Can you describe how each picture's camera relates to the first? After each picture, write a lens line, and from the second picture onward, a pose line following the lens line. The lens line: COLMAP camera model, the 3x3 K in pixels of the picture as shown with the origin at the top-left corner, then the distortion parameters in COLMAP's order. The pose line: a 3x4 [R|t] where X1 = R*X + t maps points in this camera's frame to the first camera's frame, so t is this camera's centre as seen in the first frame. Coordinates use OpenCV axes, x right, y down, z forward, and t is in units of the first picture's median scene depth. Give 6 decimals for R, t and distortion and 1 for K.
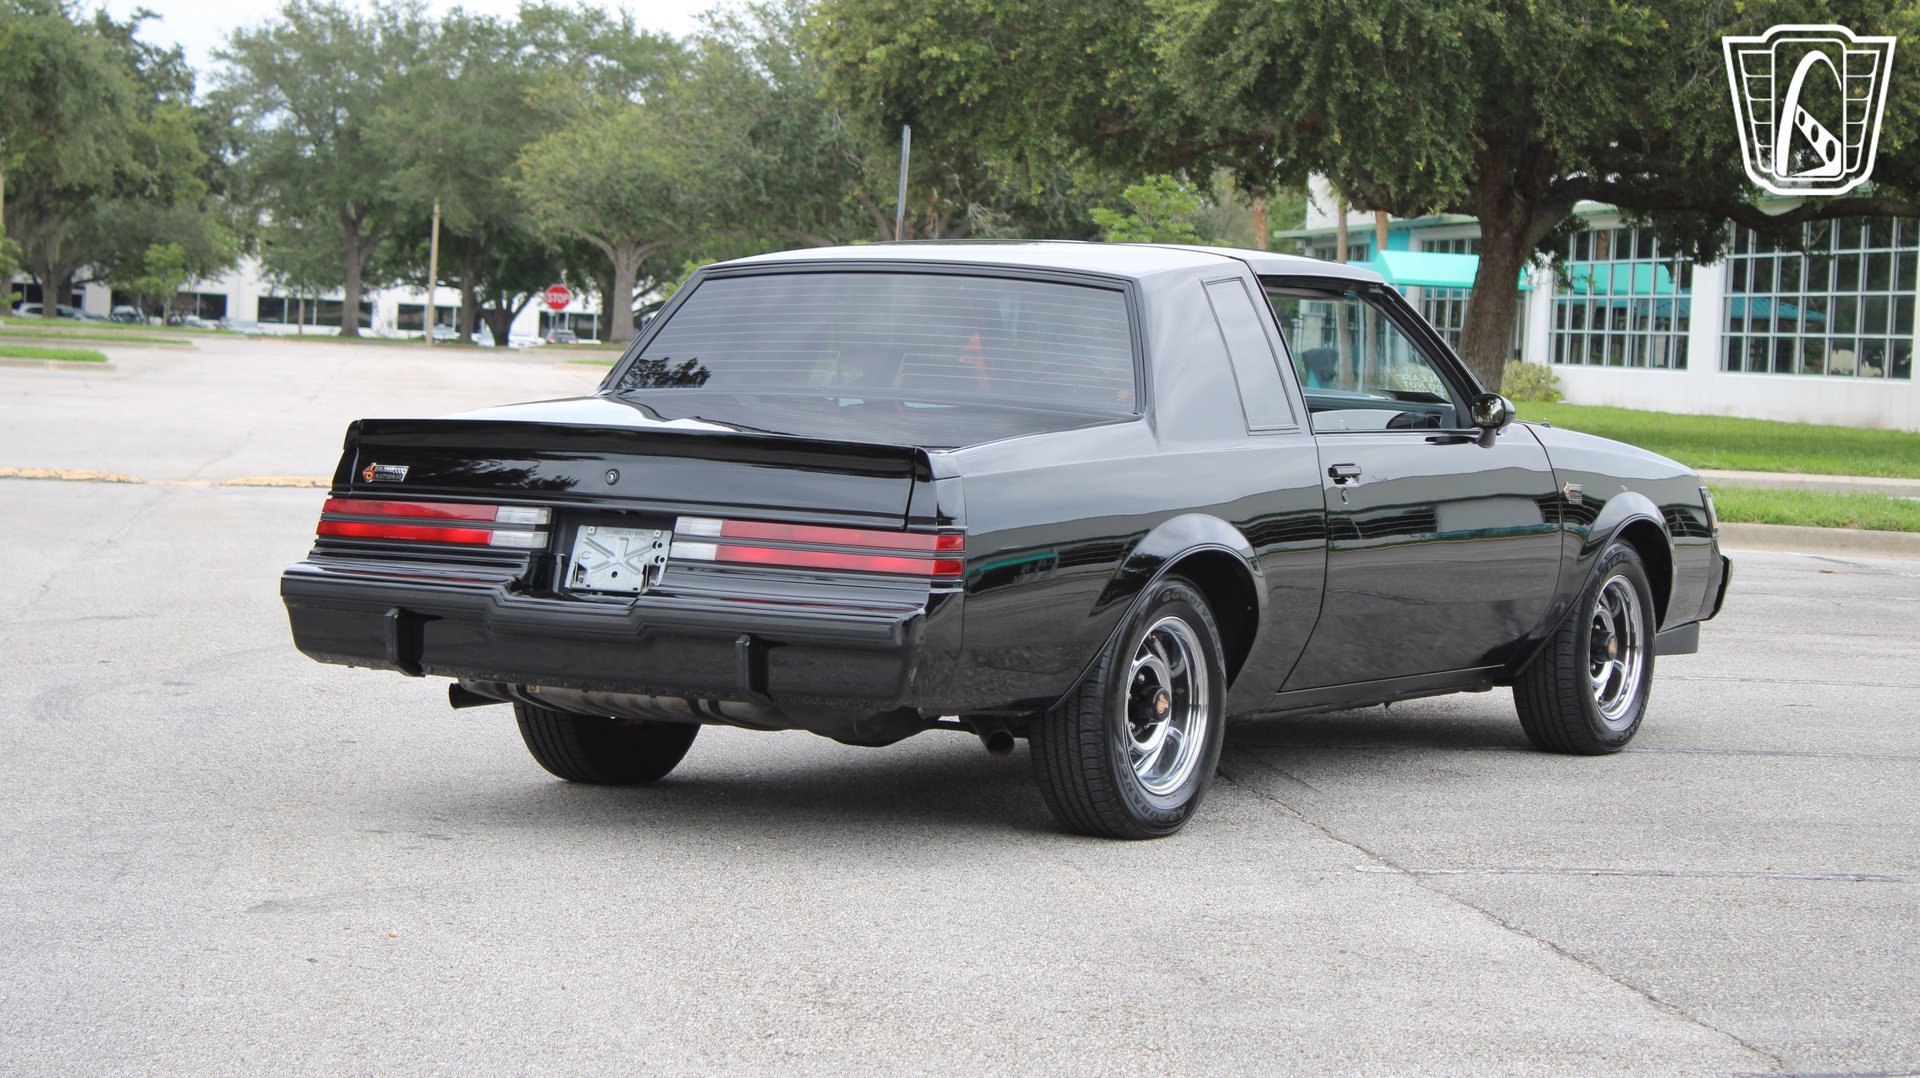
lens RADIAL K [[4502.7, 0, 960.0], [0, 4502.7, 539.0], [0, 0, 1]] dist [0.046122, -0.099173]
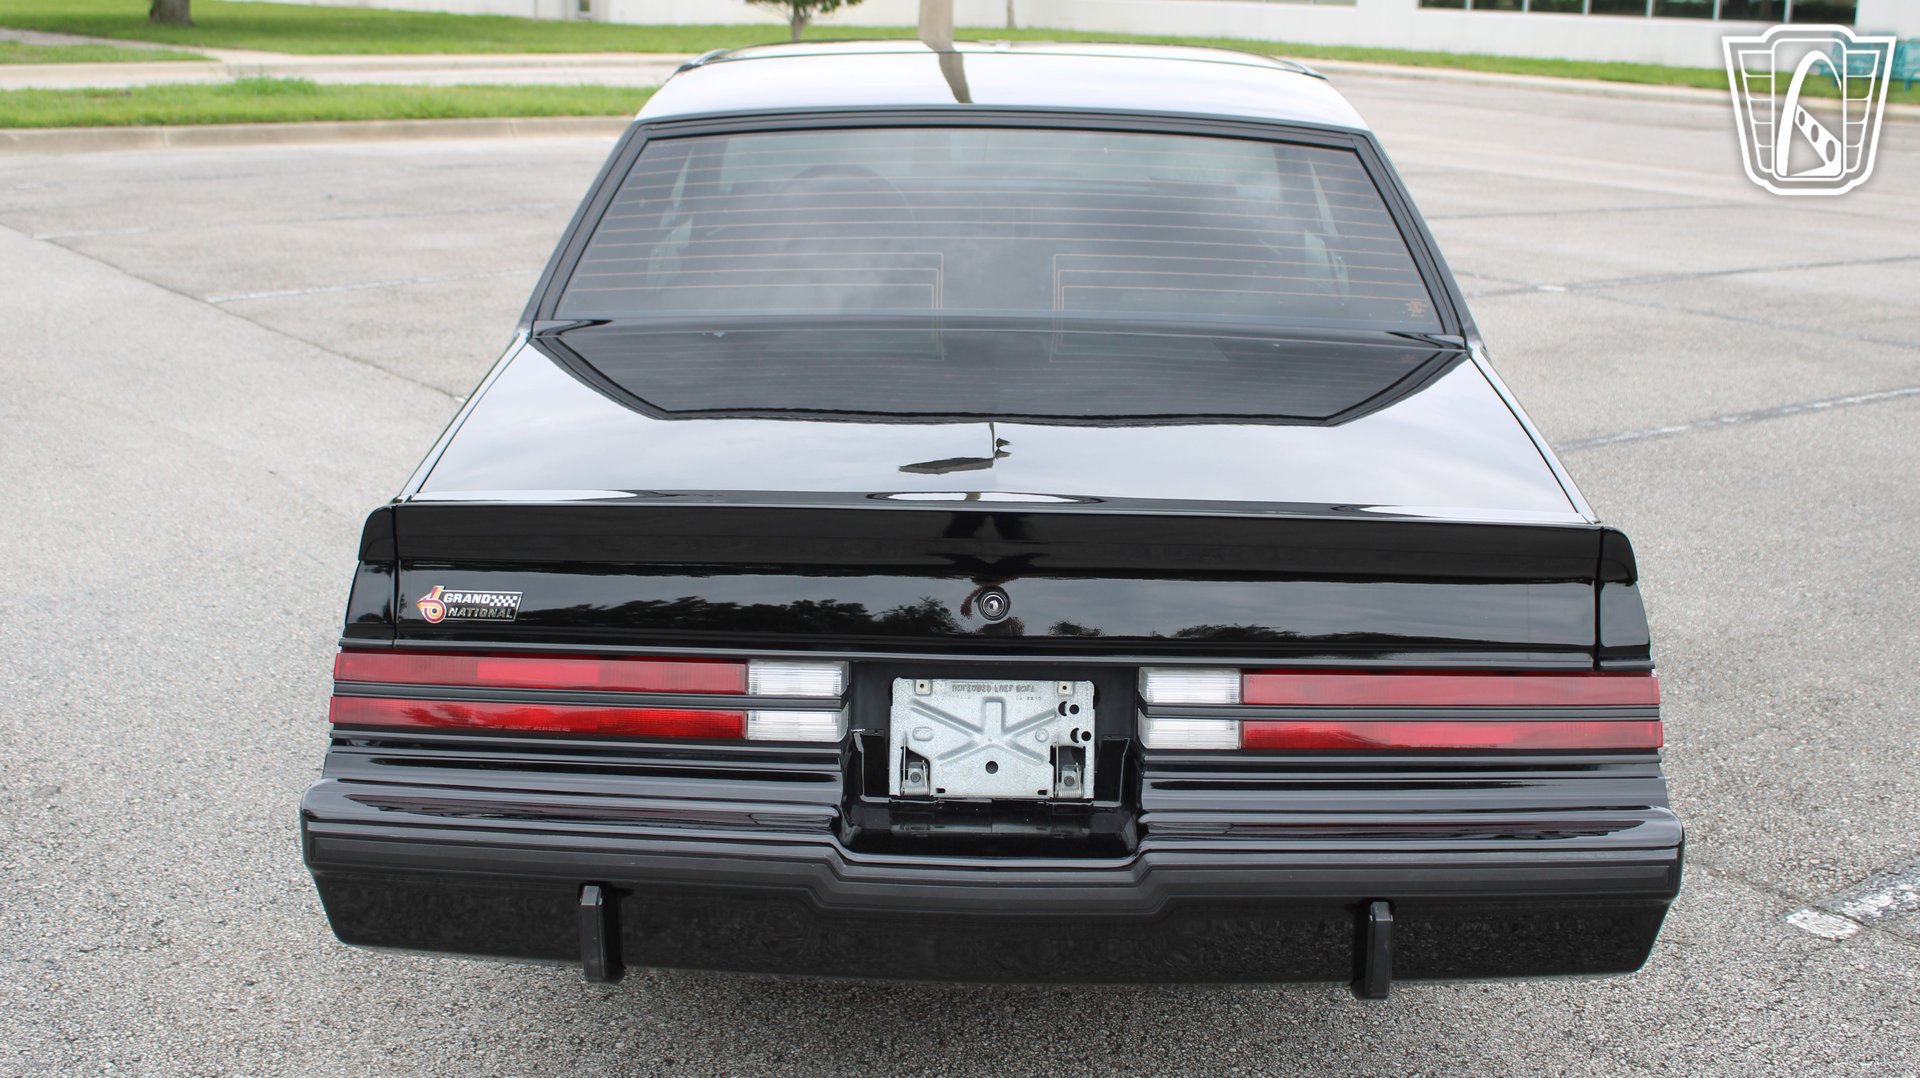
lens RADIAL K [[2249.7, 0, 994.1], [0, 2249.7, 537.5], [0, 0, 1]] dist [-0.100578, 0.268716]
pose [[0.862431, -0.147722, 0.484139, -0.179400], [0.038050, 0.972681, 0.229007, -0.072910], [-0.504742, -0.179081, 0.844491, 0.656407]]
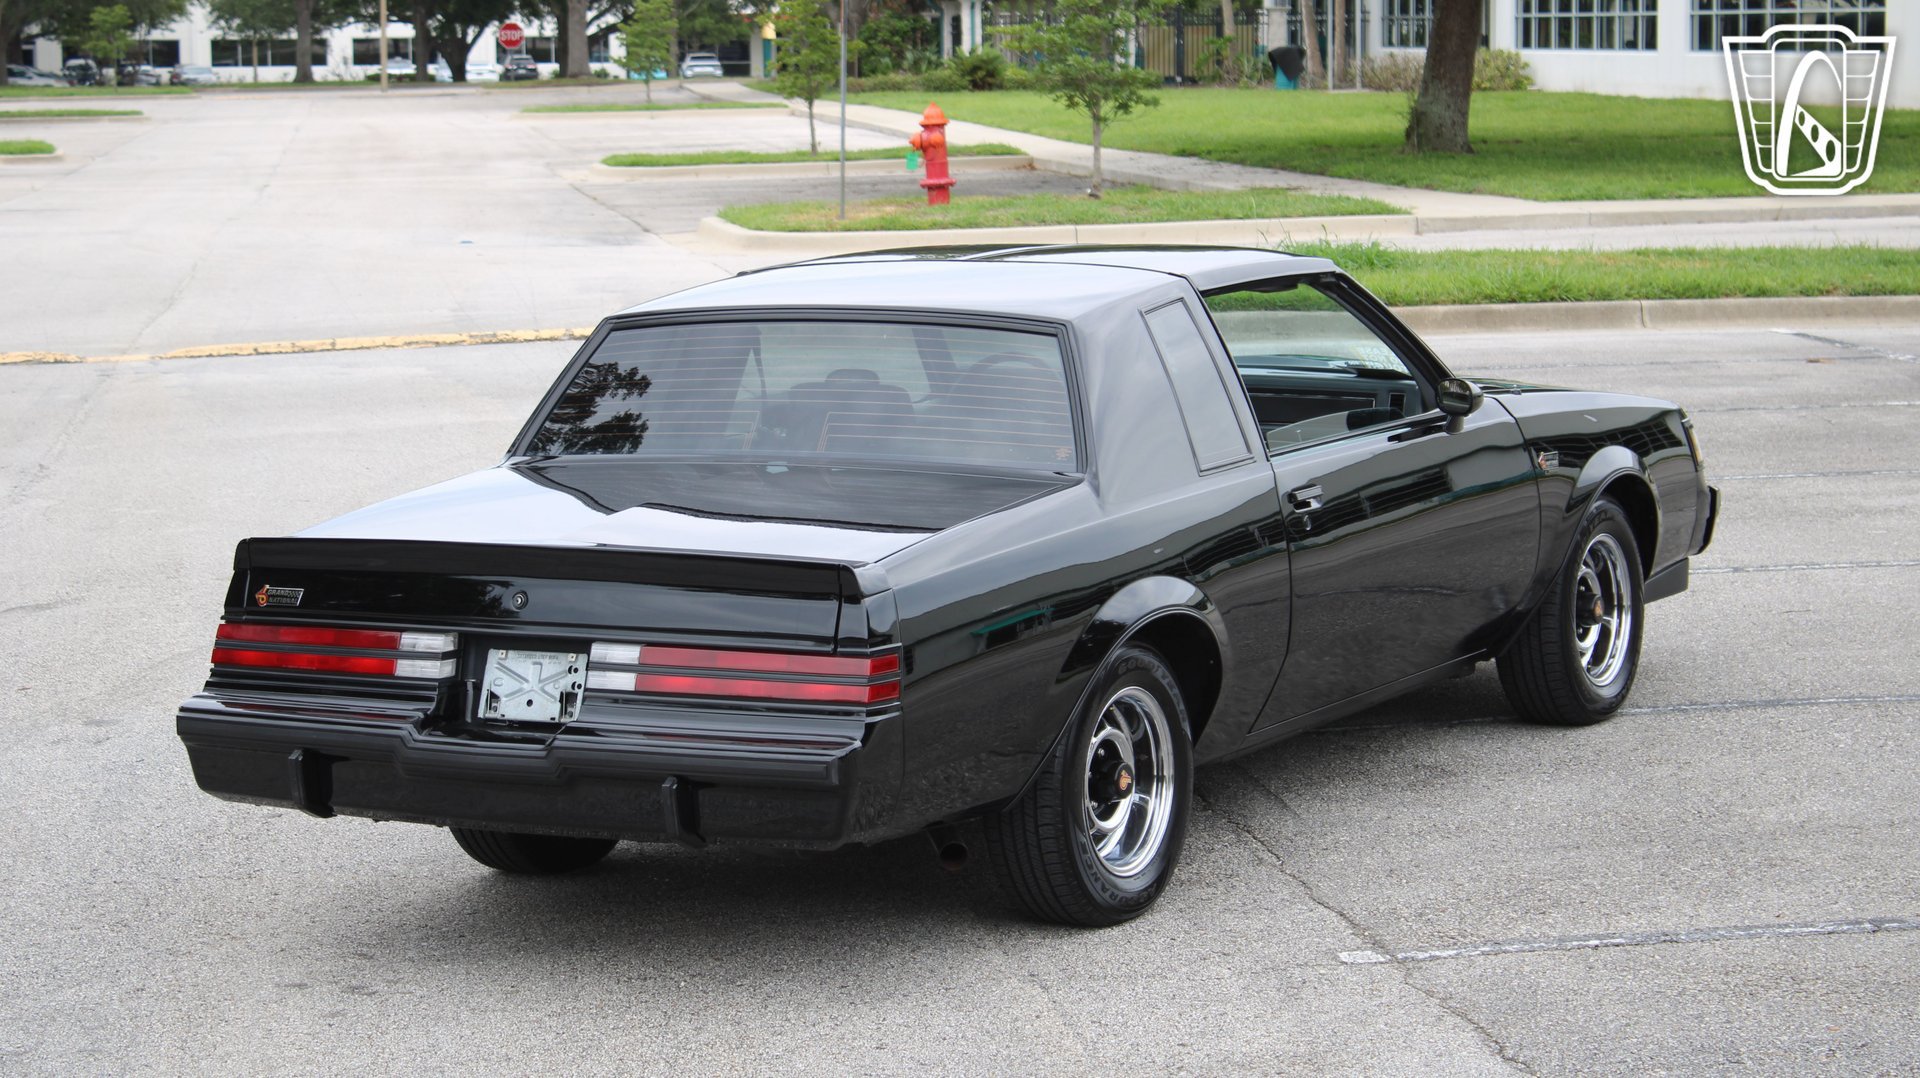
lens RADIAL K [[4502.7, 0, 960.0], [0, 4502.7, 539.0], [0, 0, 1]] dist [0.046122, -0.099173]
pose [[0.997899, -0.064785, 0.000287, 0.012230], [0.064594, 0.995283, 0.072390, -0.075256], [-0.004975, -0.072220, 0.997376, 0.060256]]
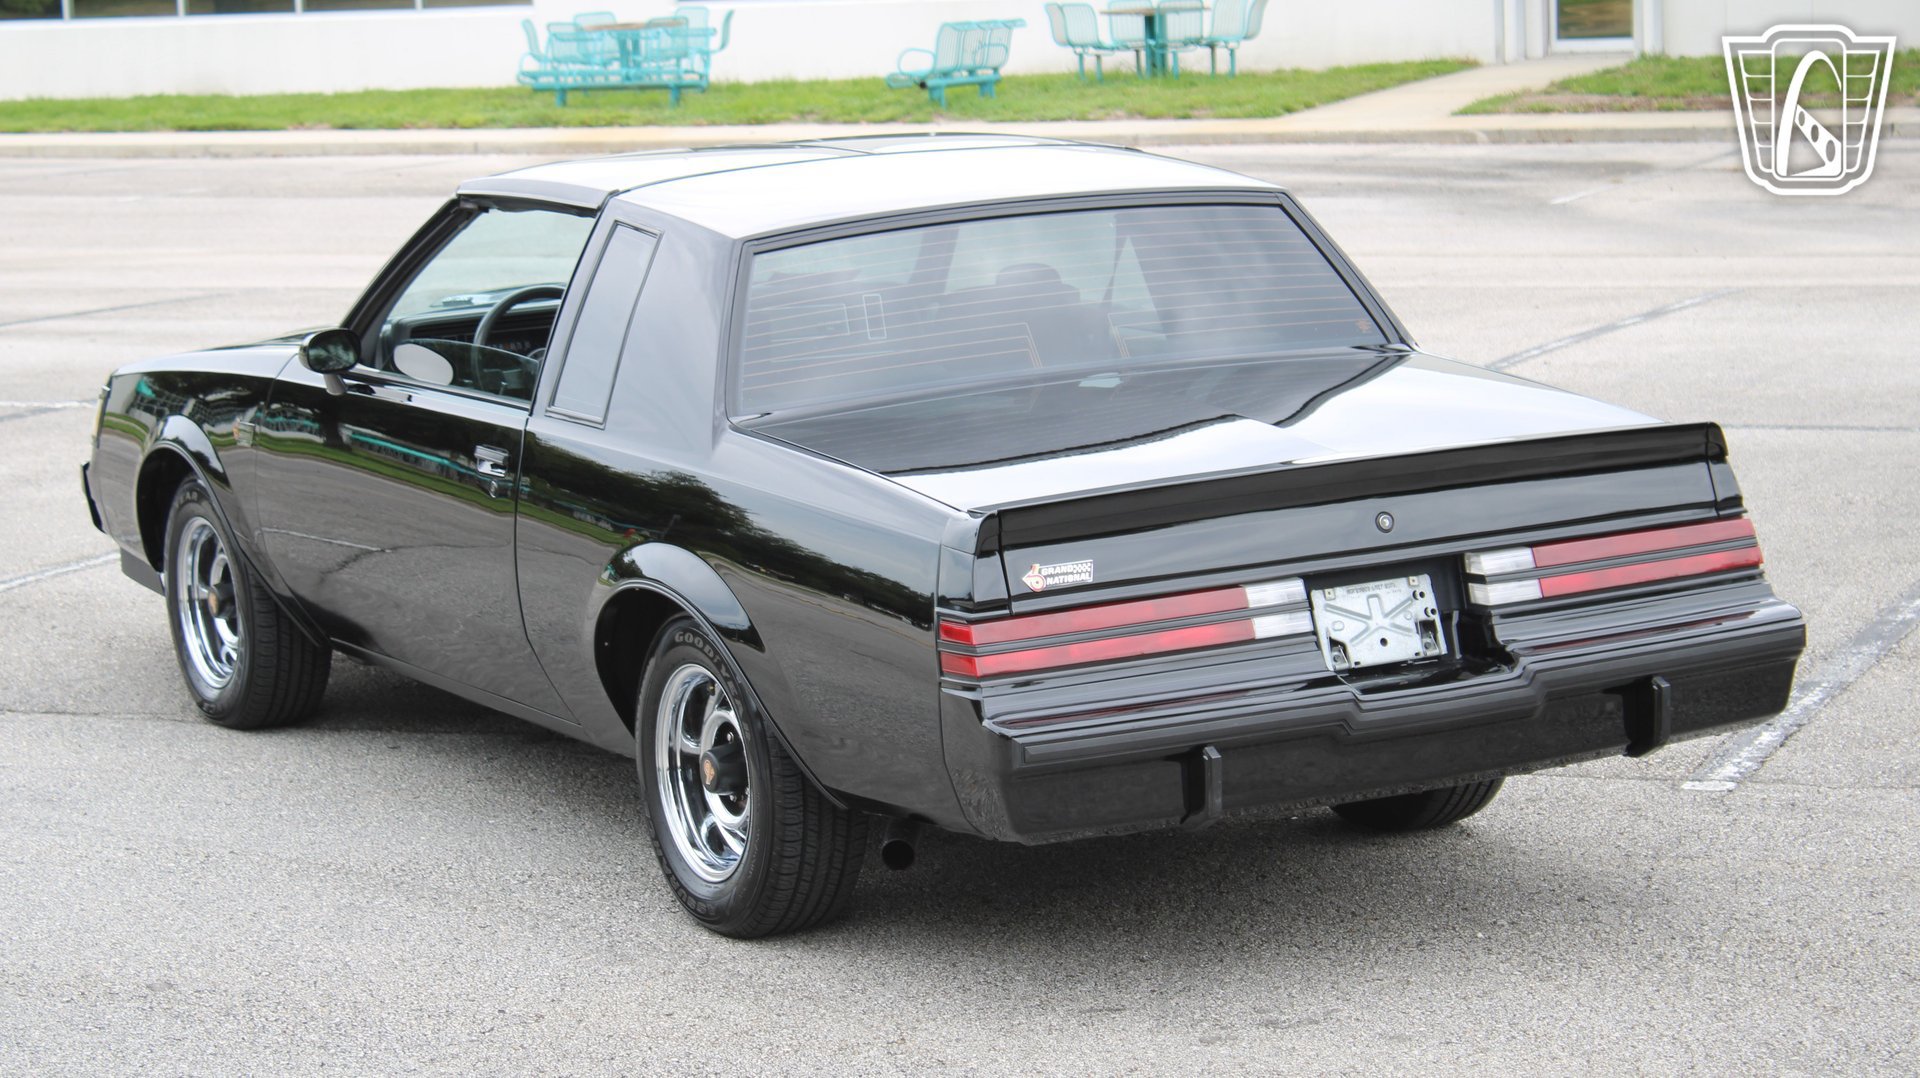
lens RADIAL K [[4502.7, 0, 960.0], [0, 4502.7, 539.0], [0, 0, 1]] dist [0.046122, -0.099173]
pose [[0.498078, -0.186171, 0.846911, -0.677821], [0.103468, 0.982463, 0.155118, -0.122104], [-0.860937, 0.010367, 0.508605, 0.562651]]
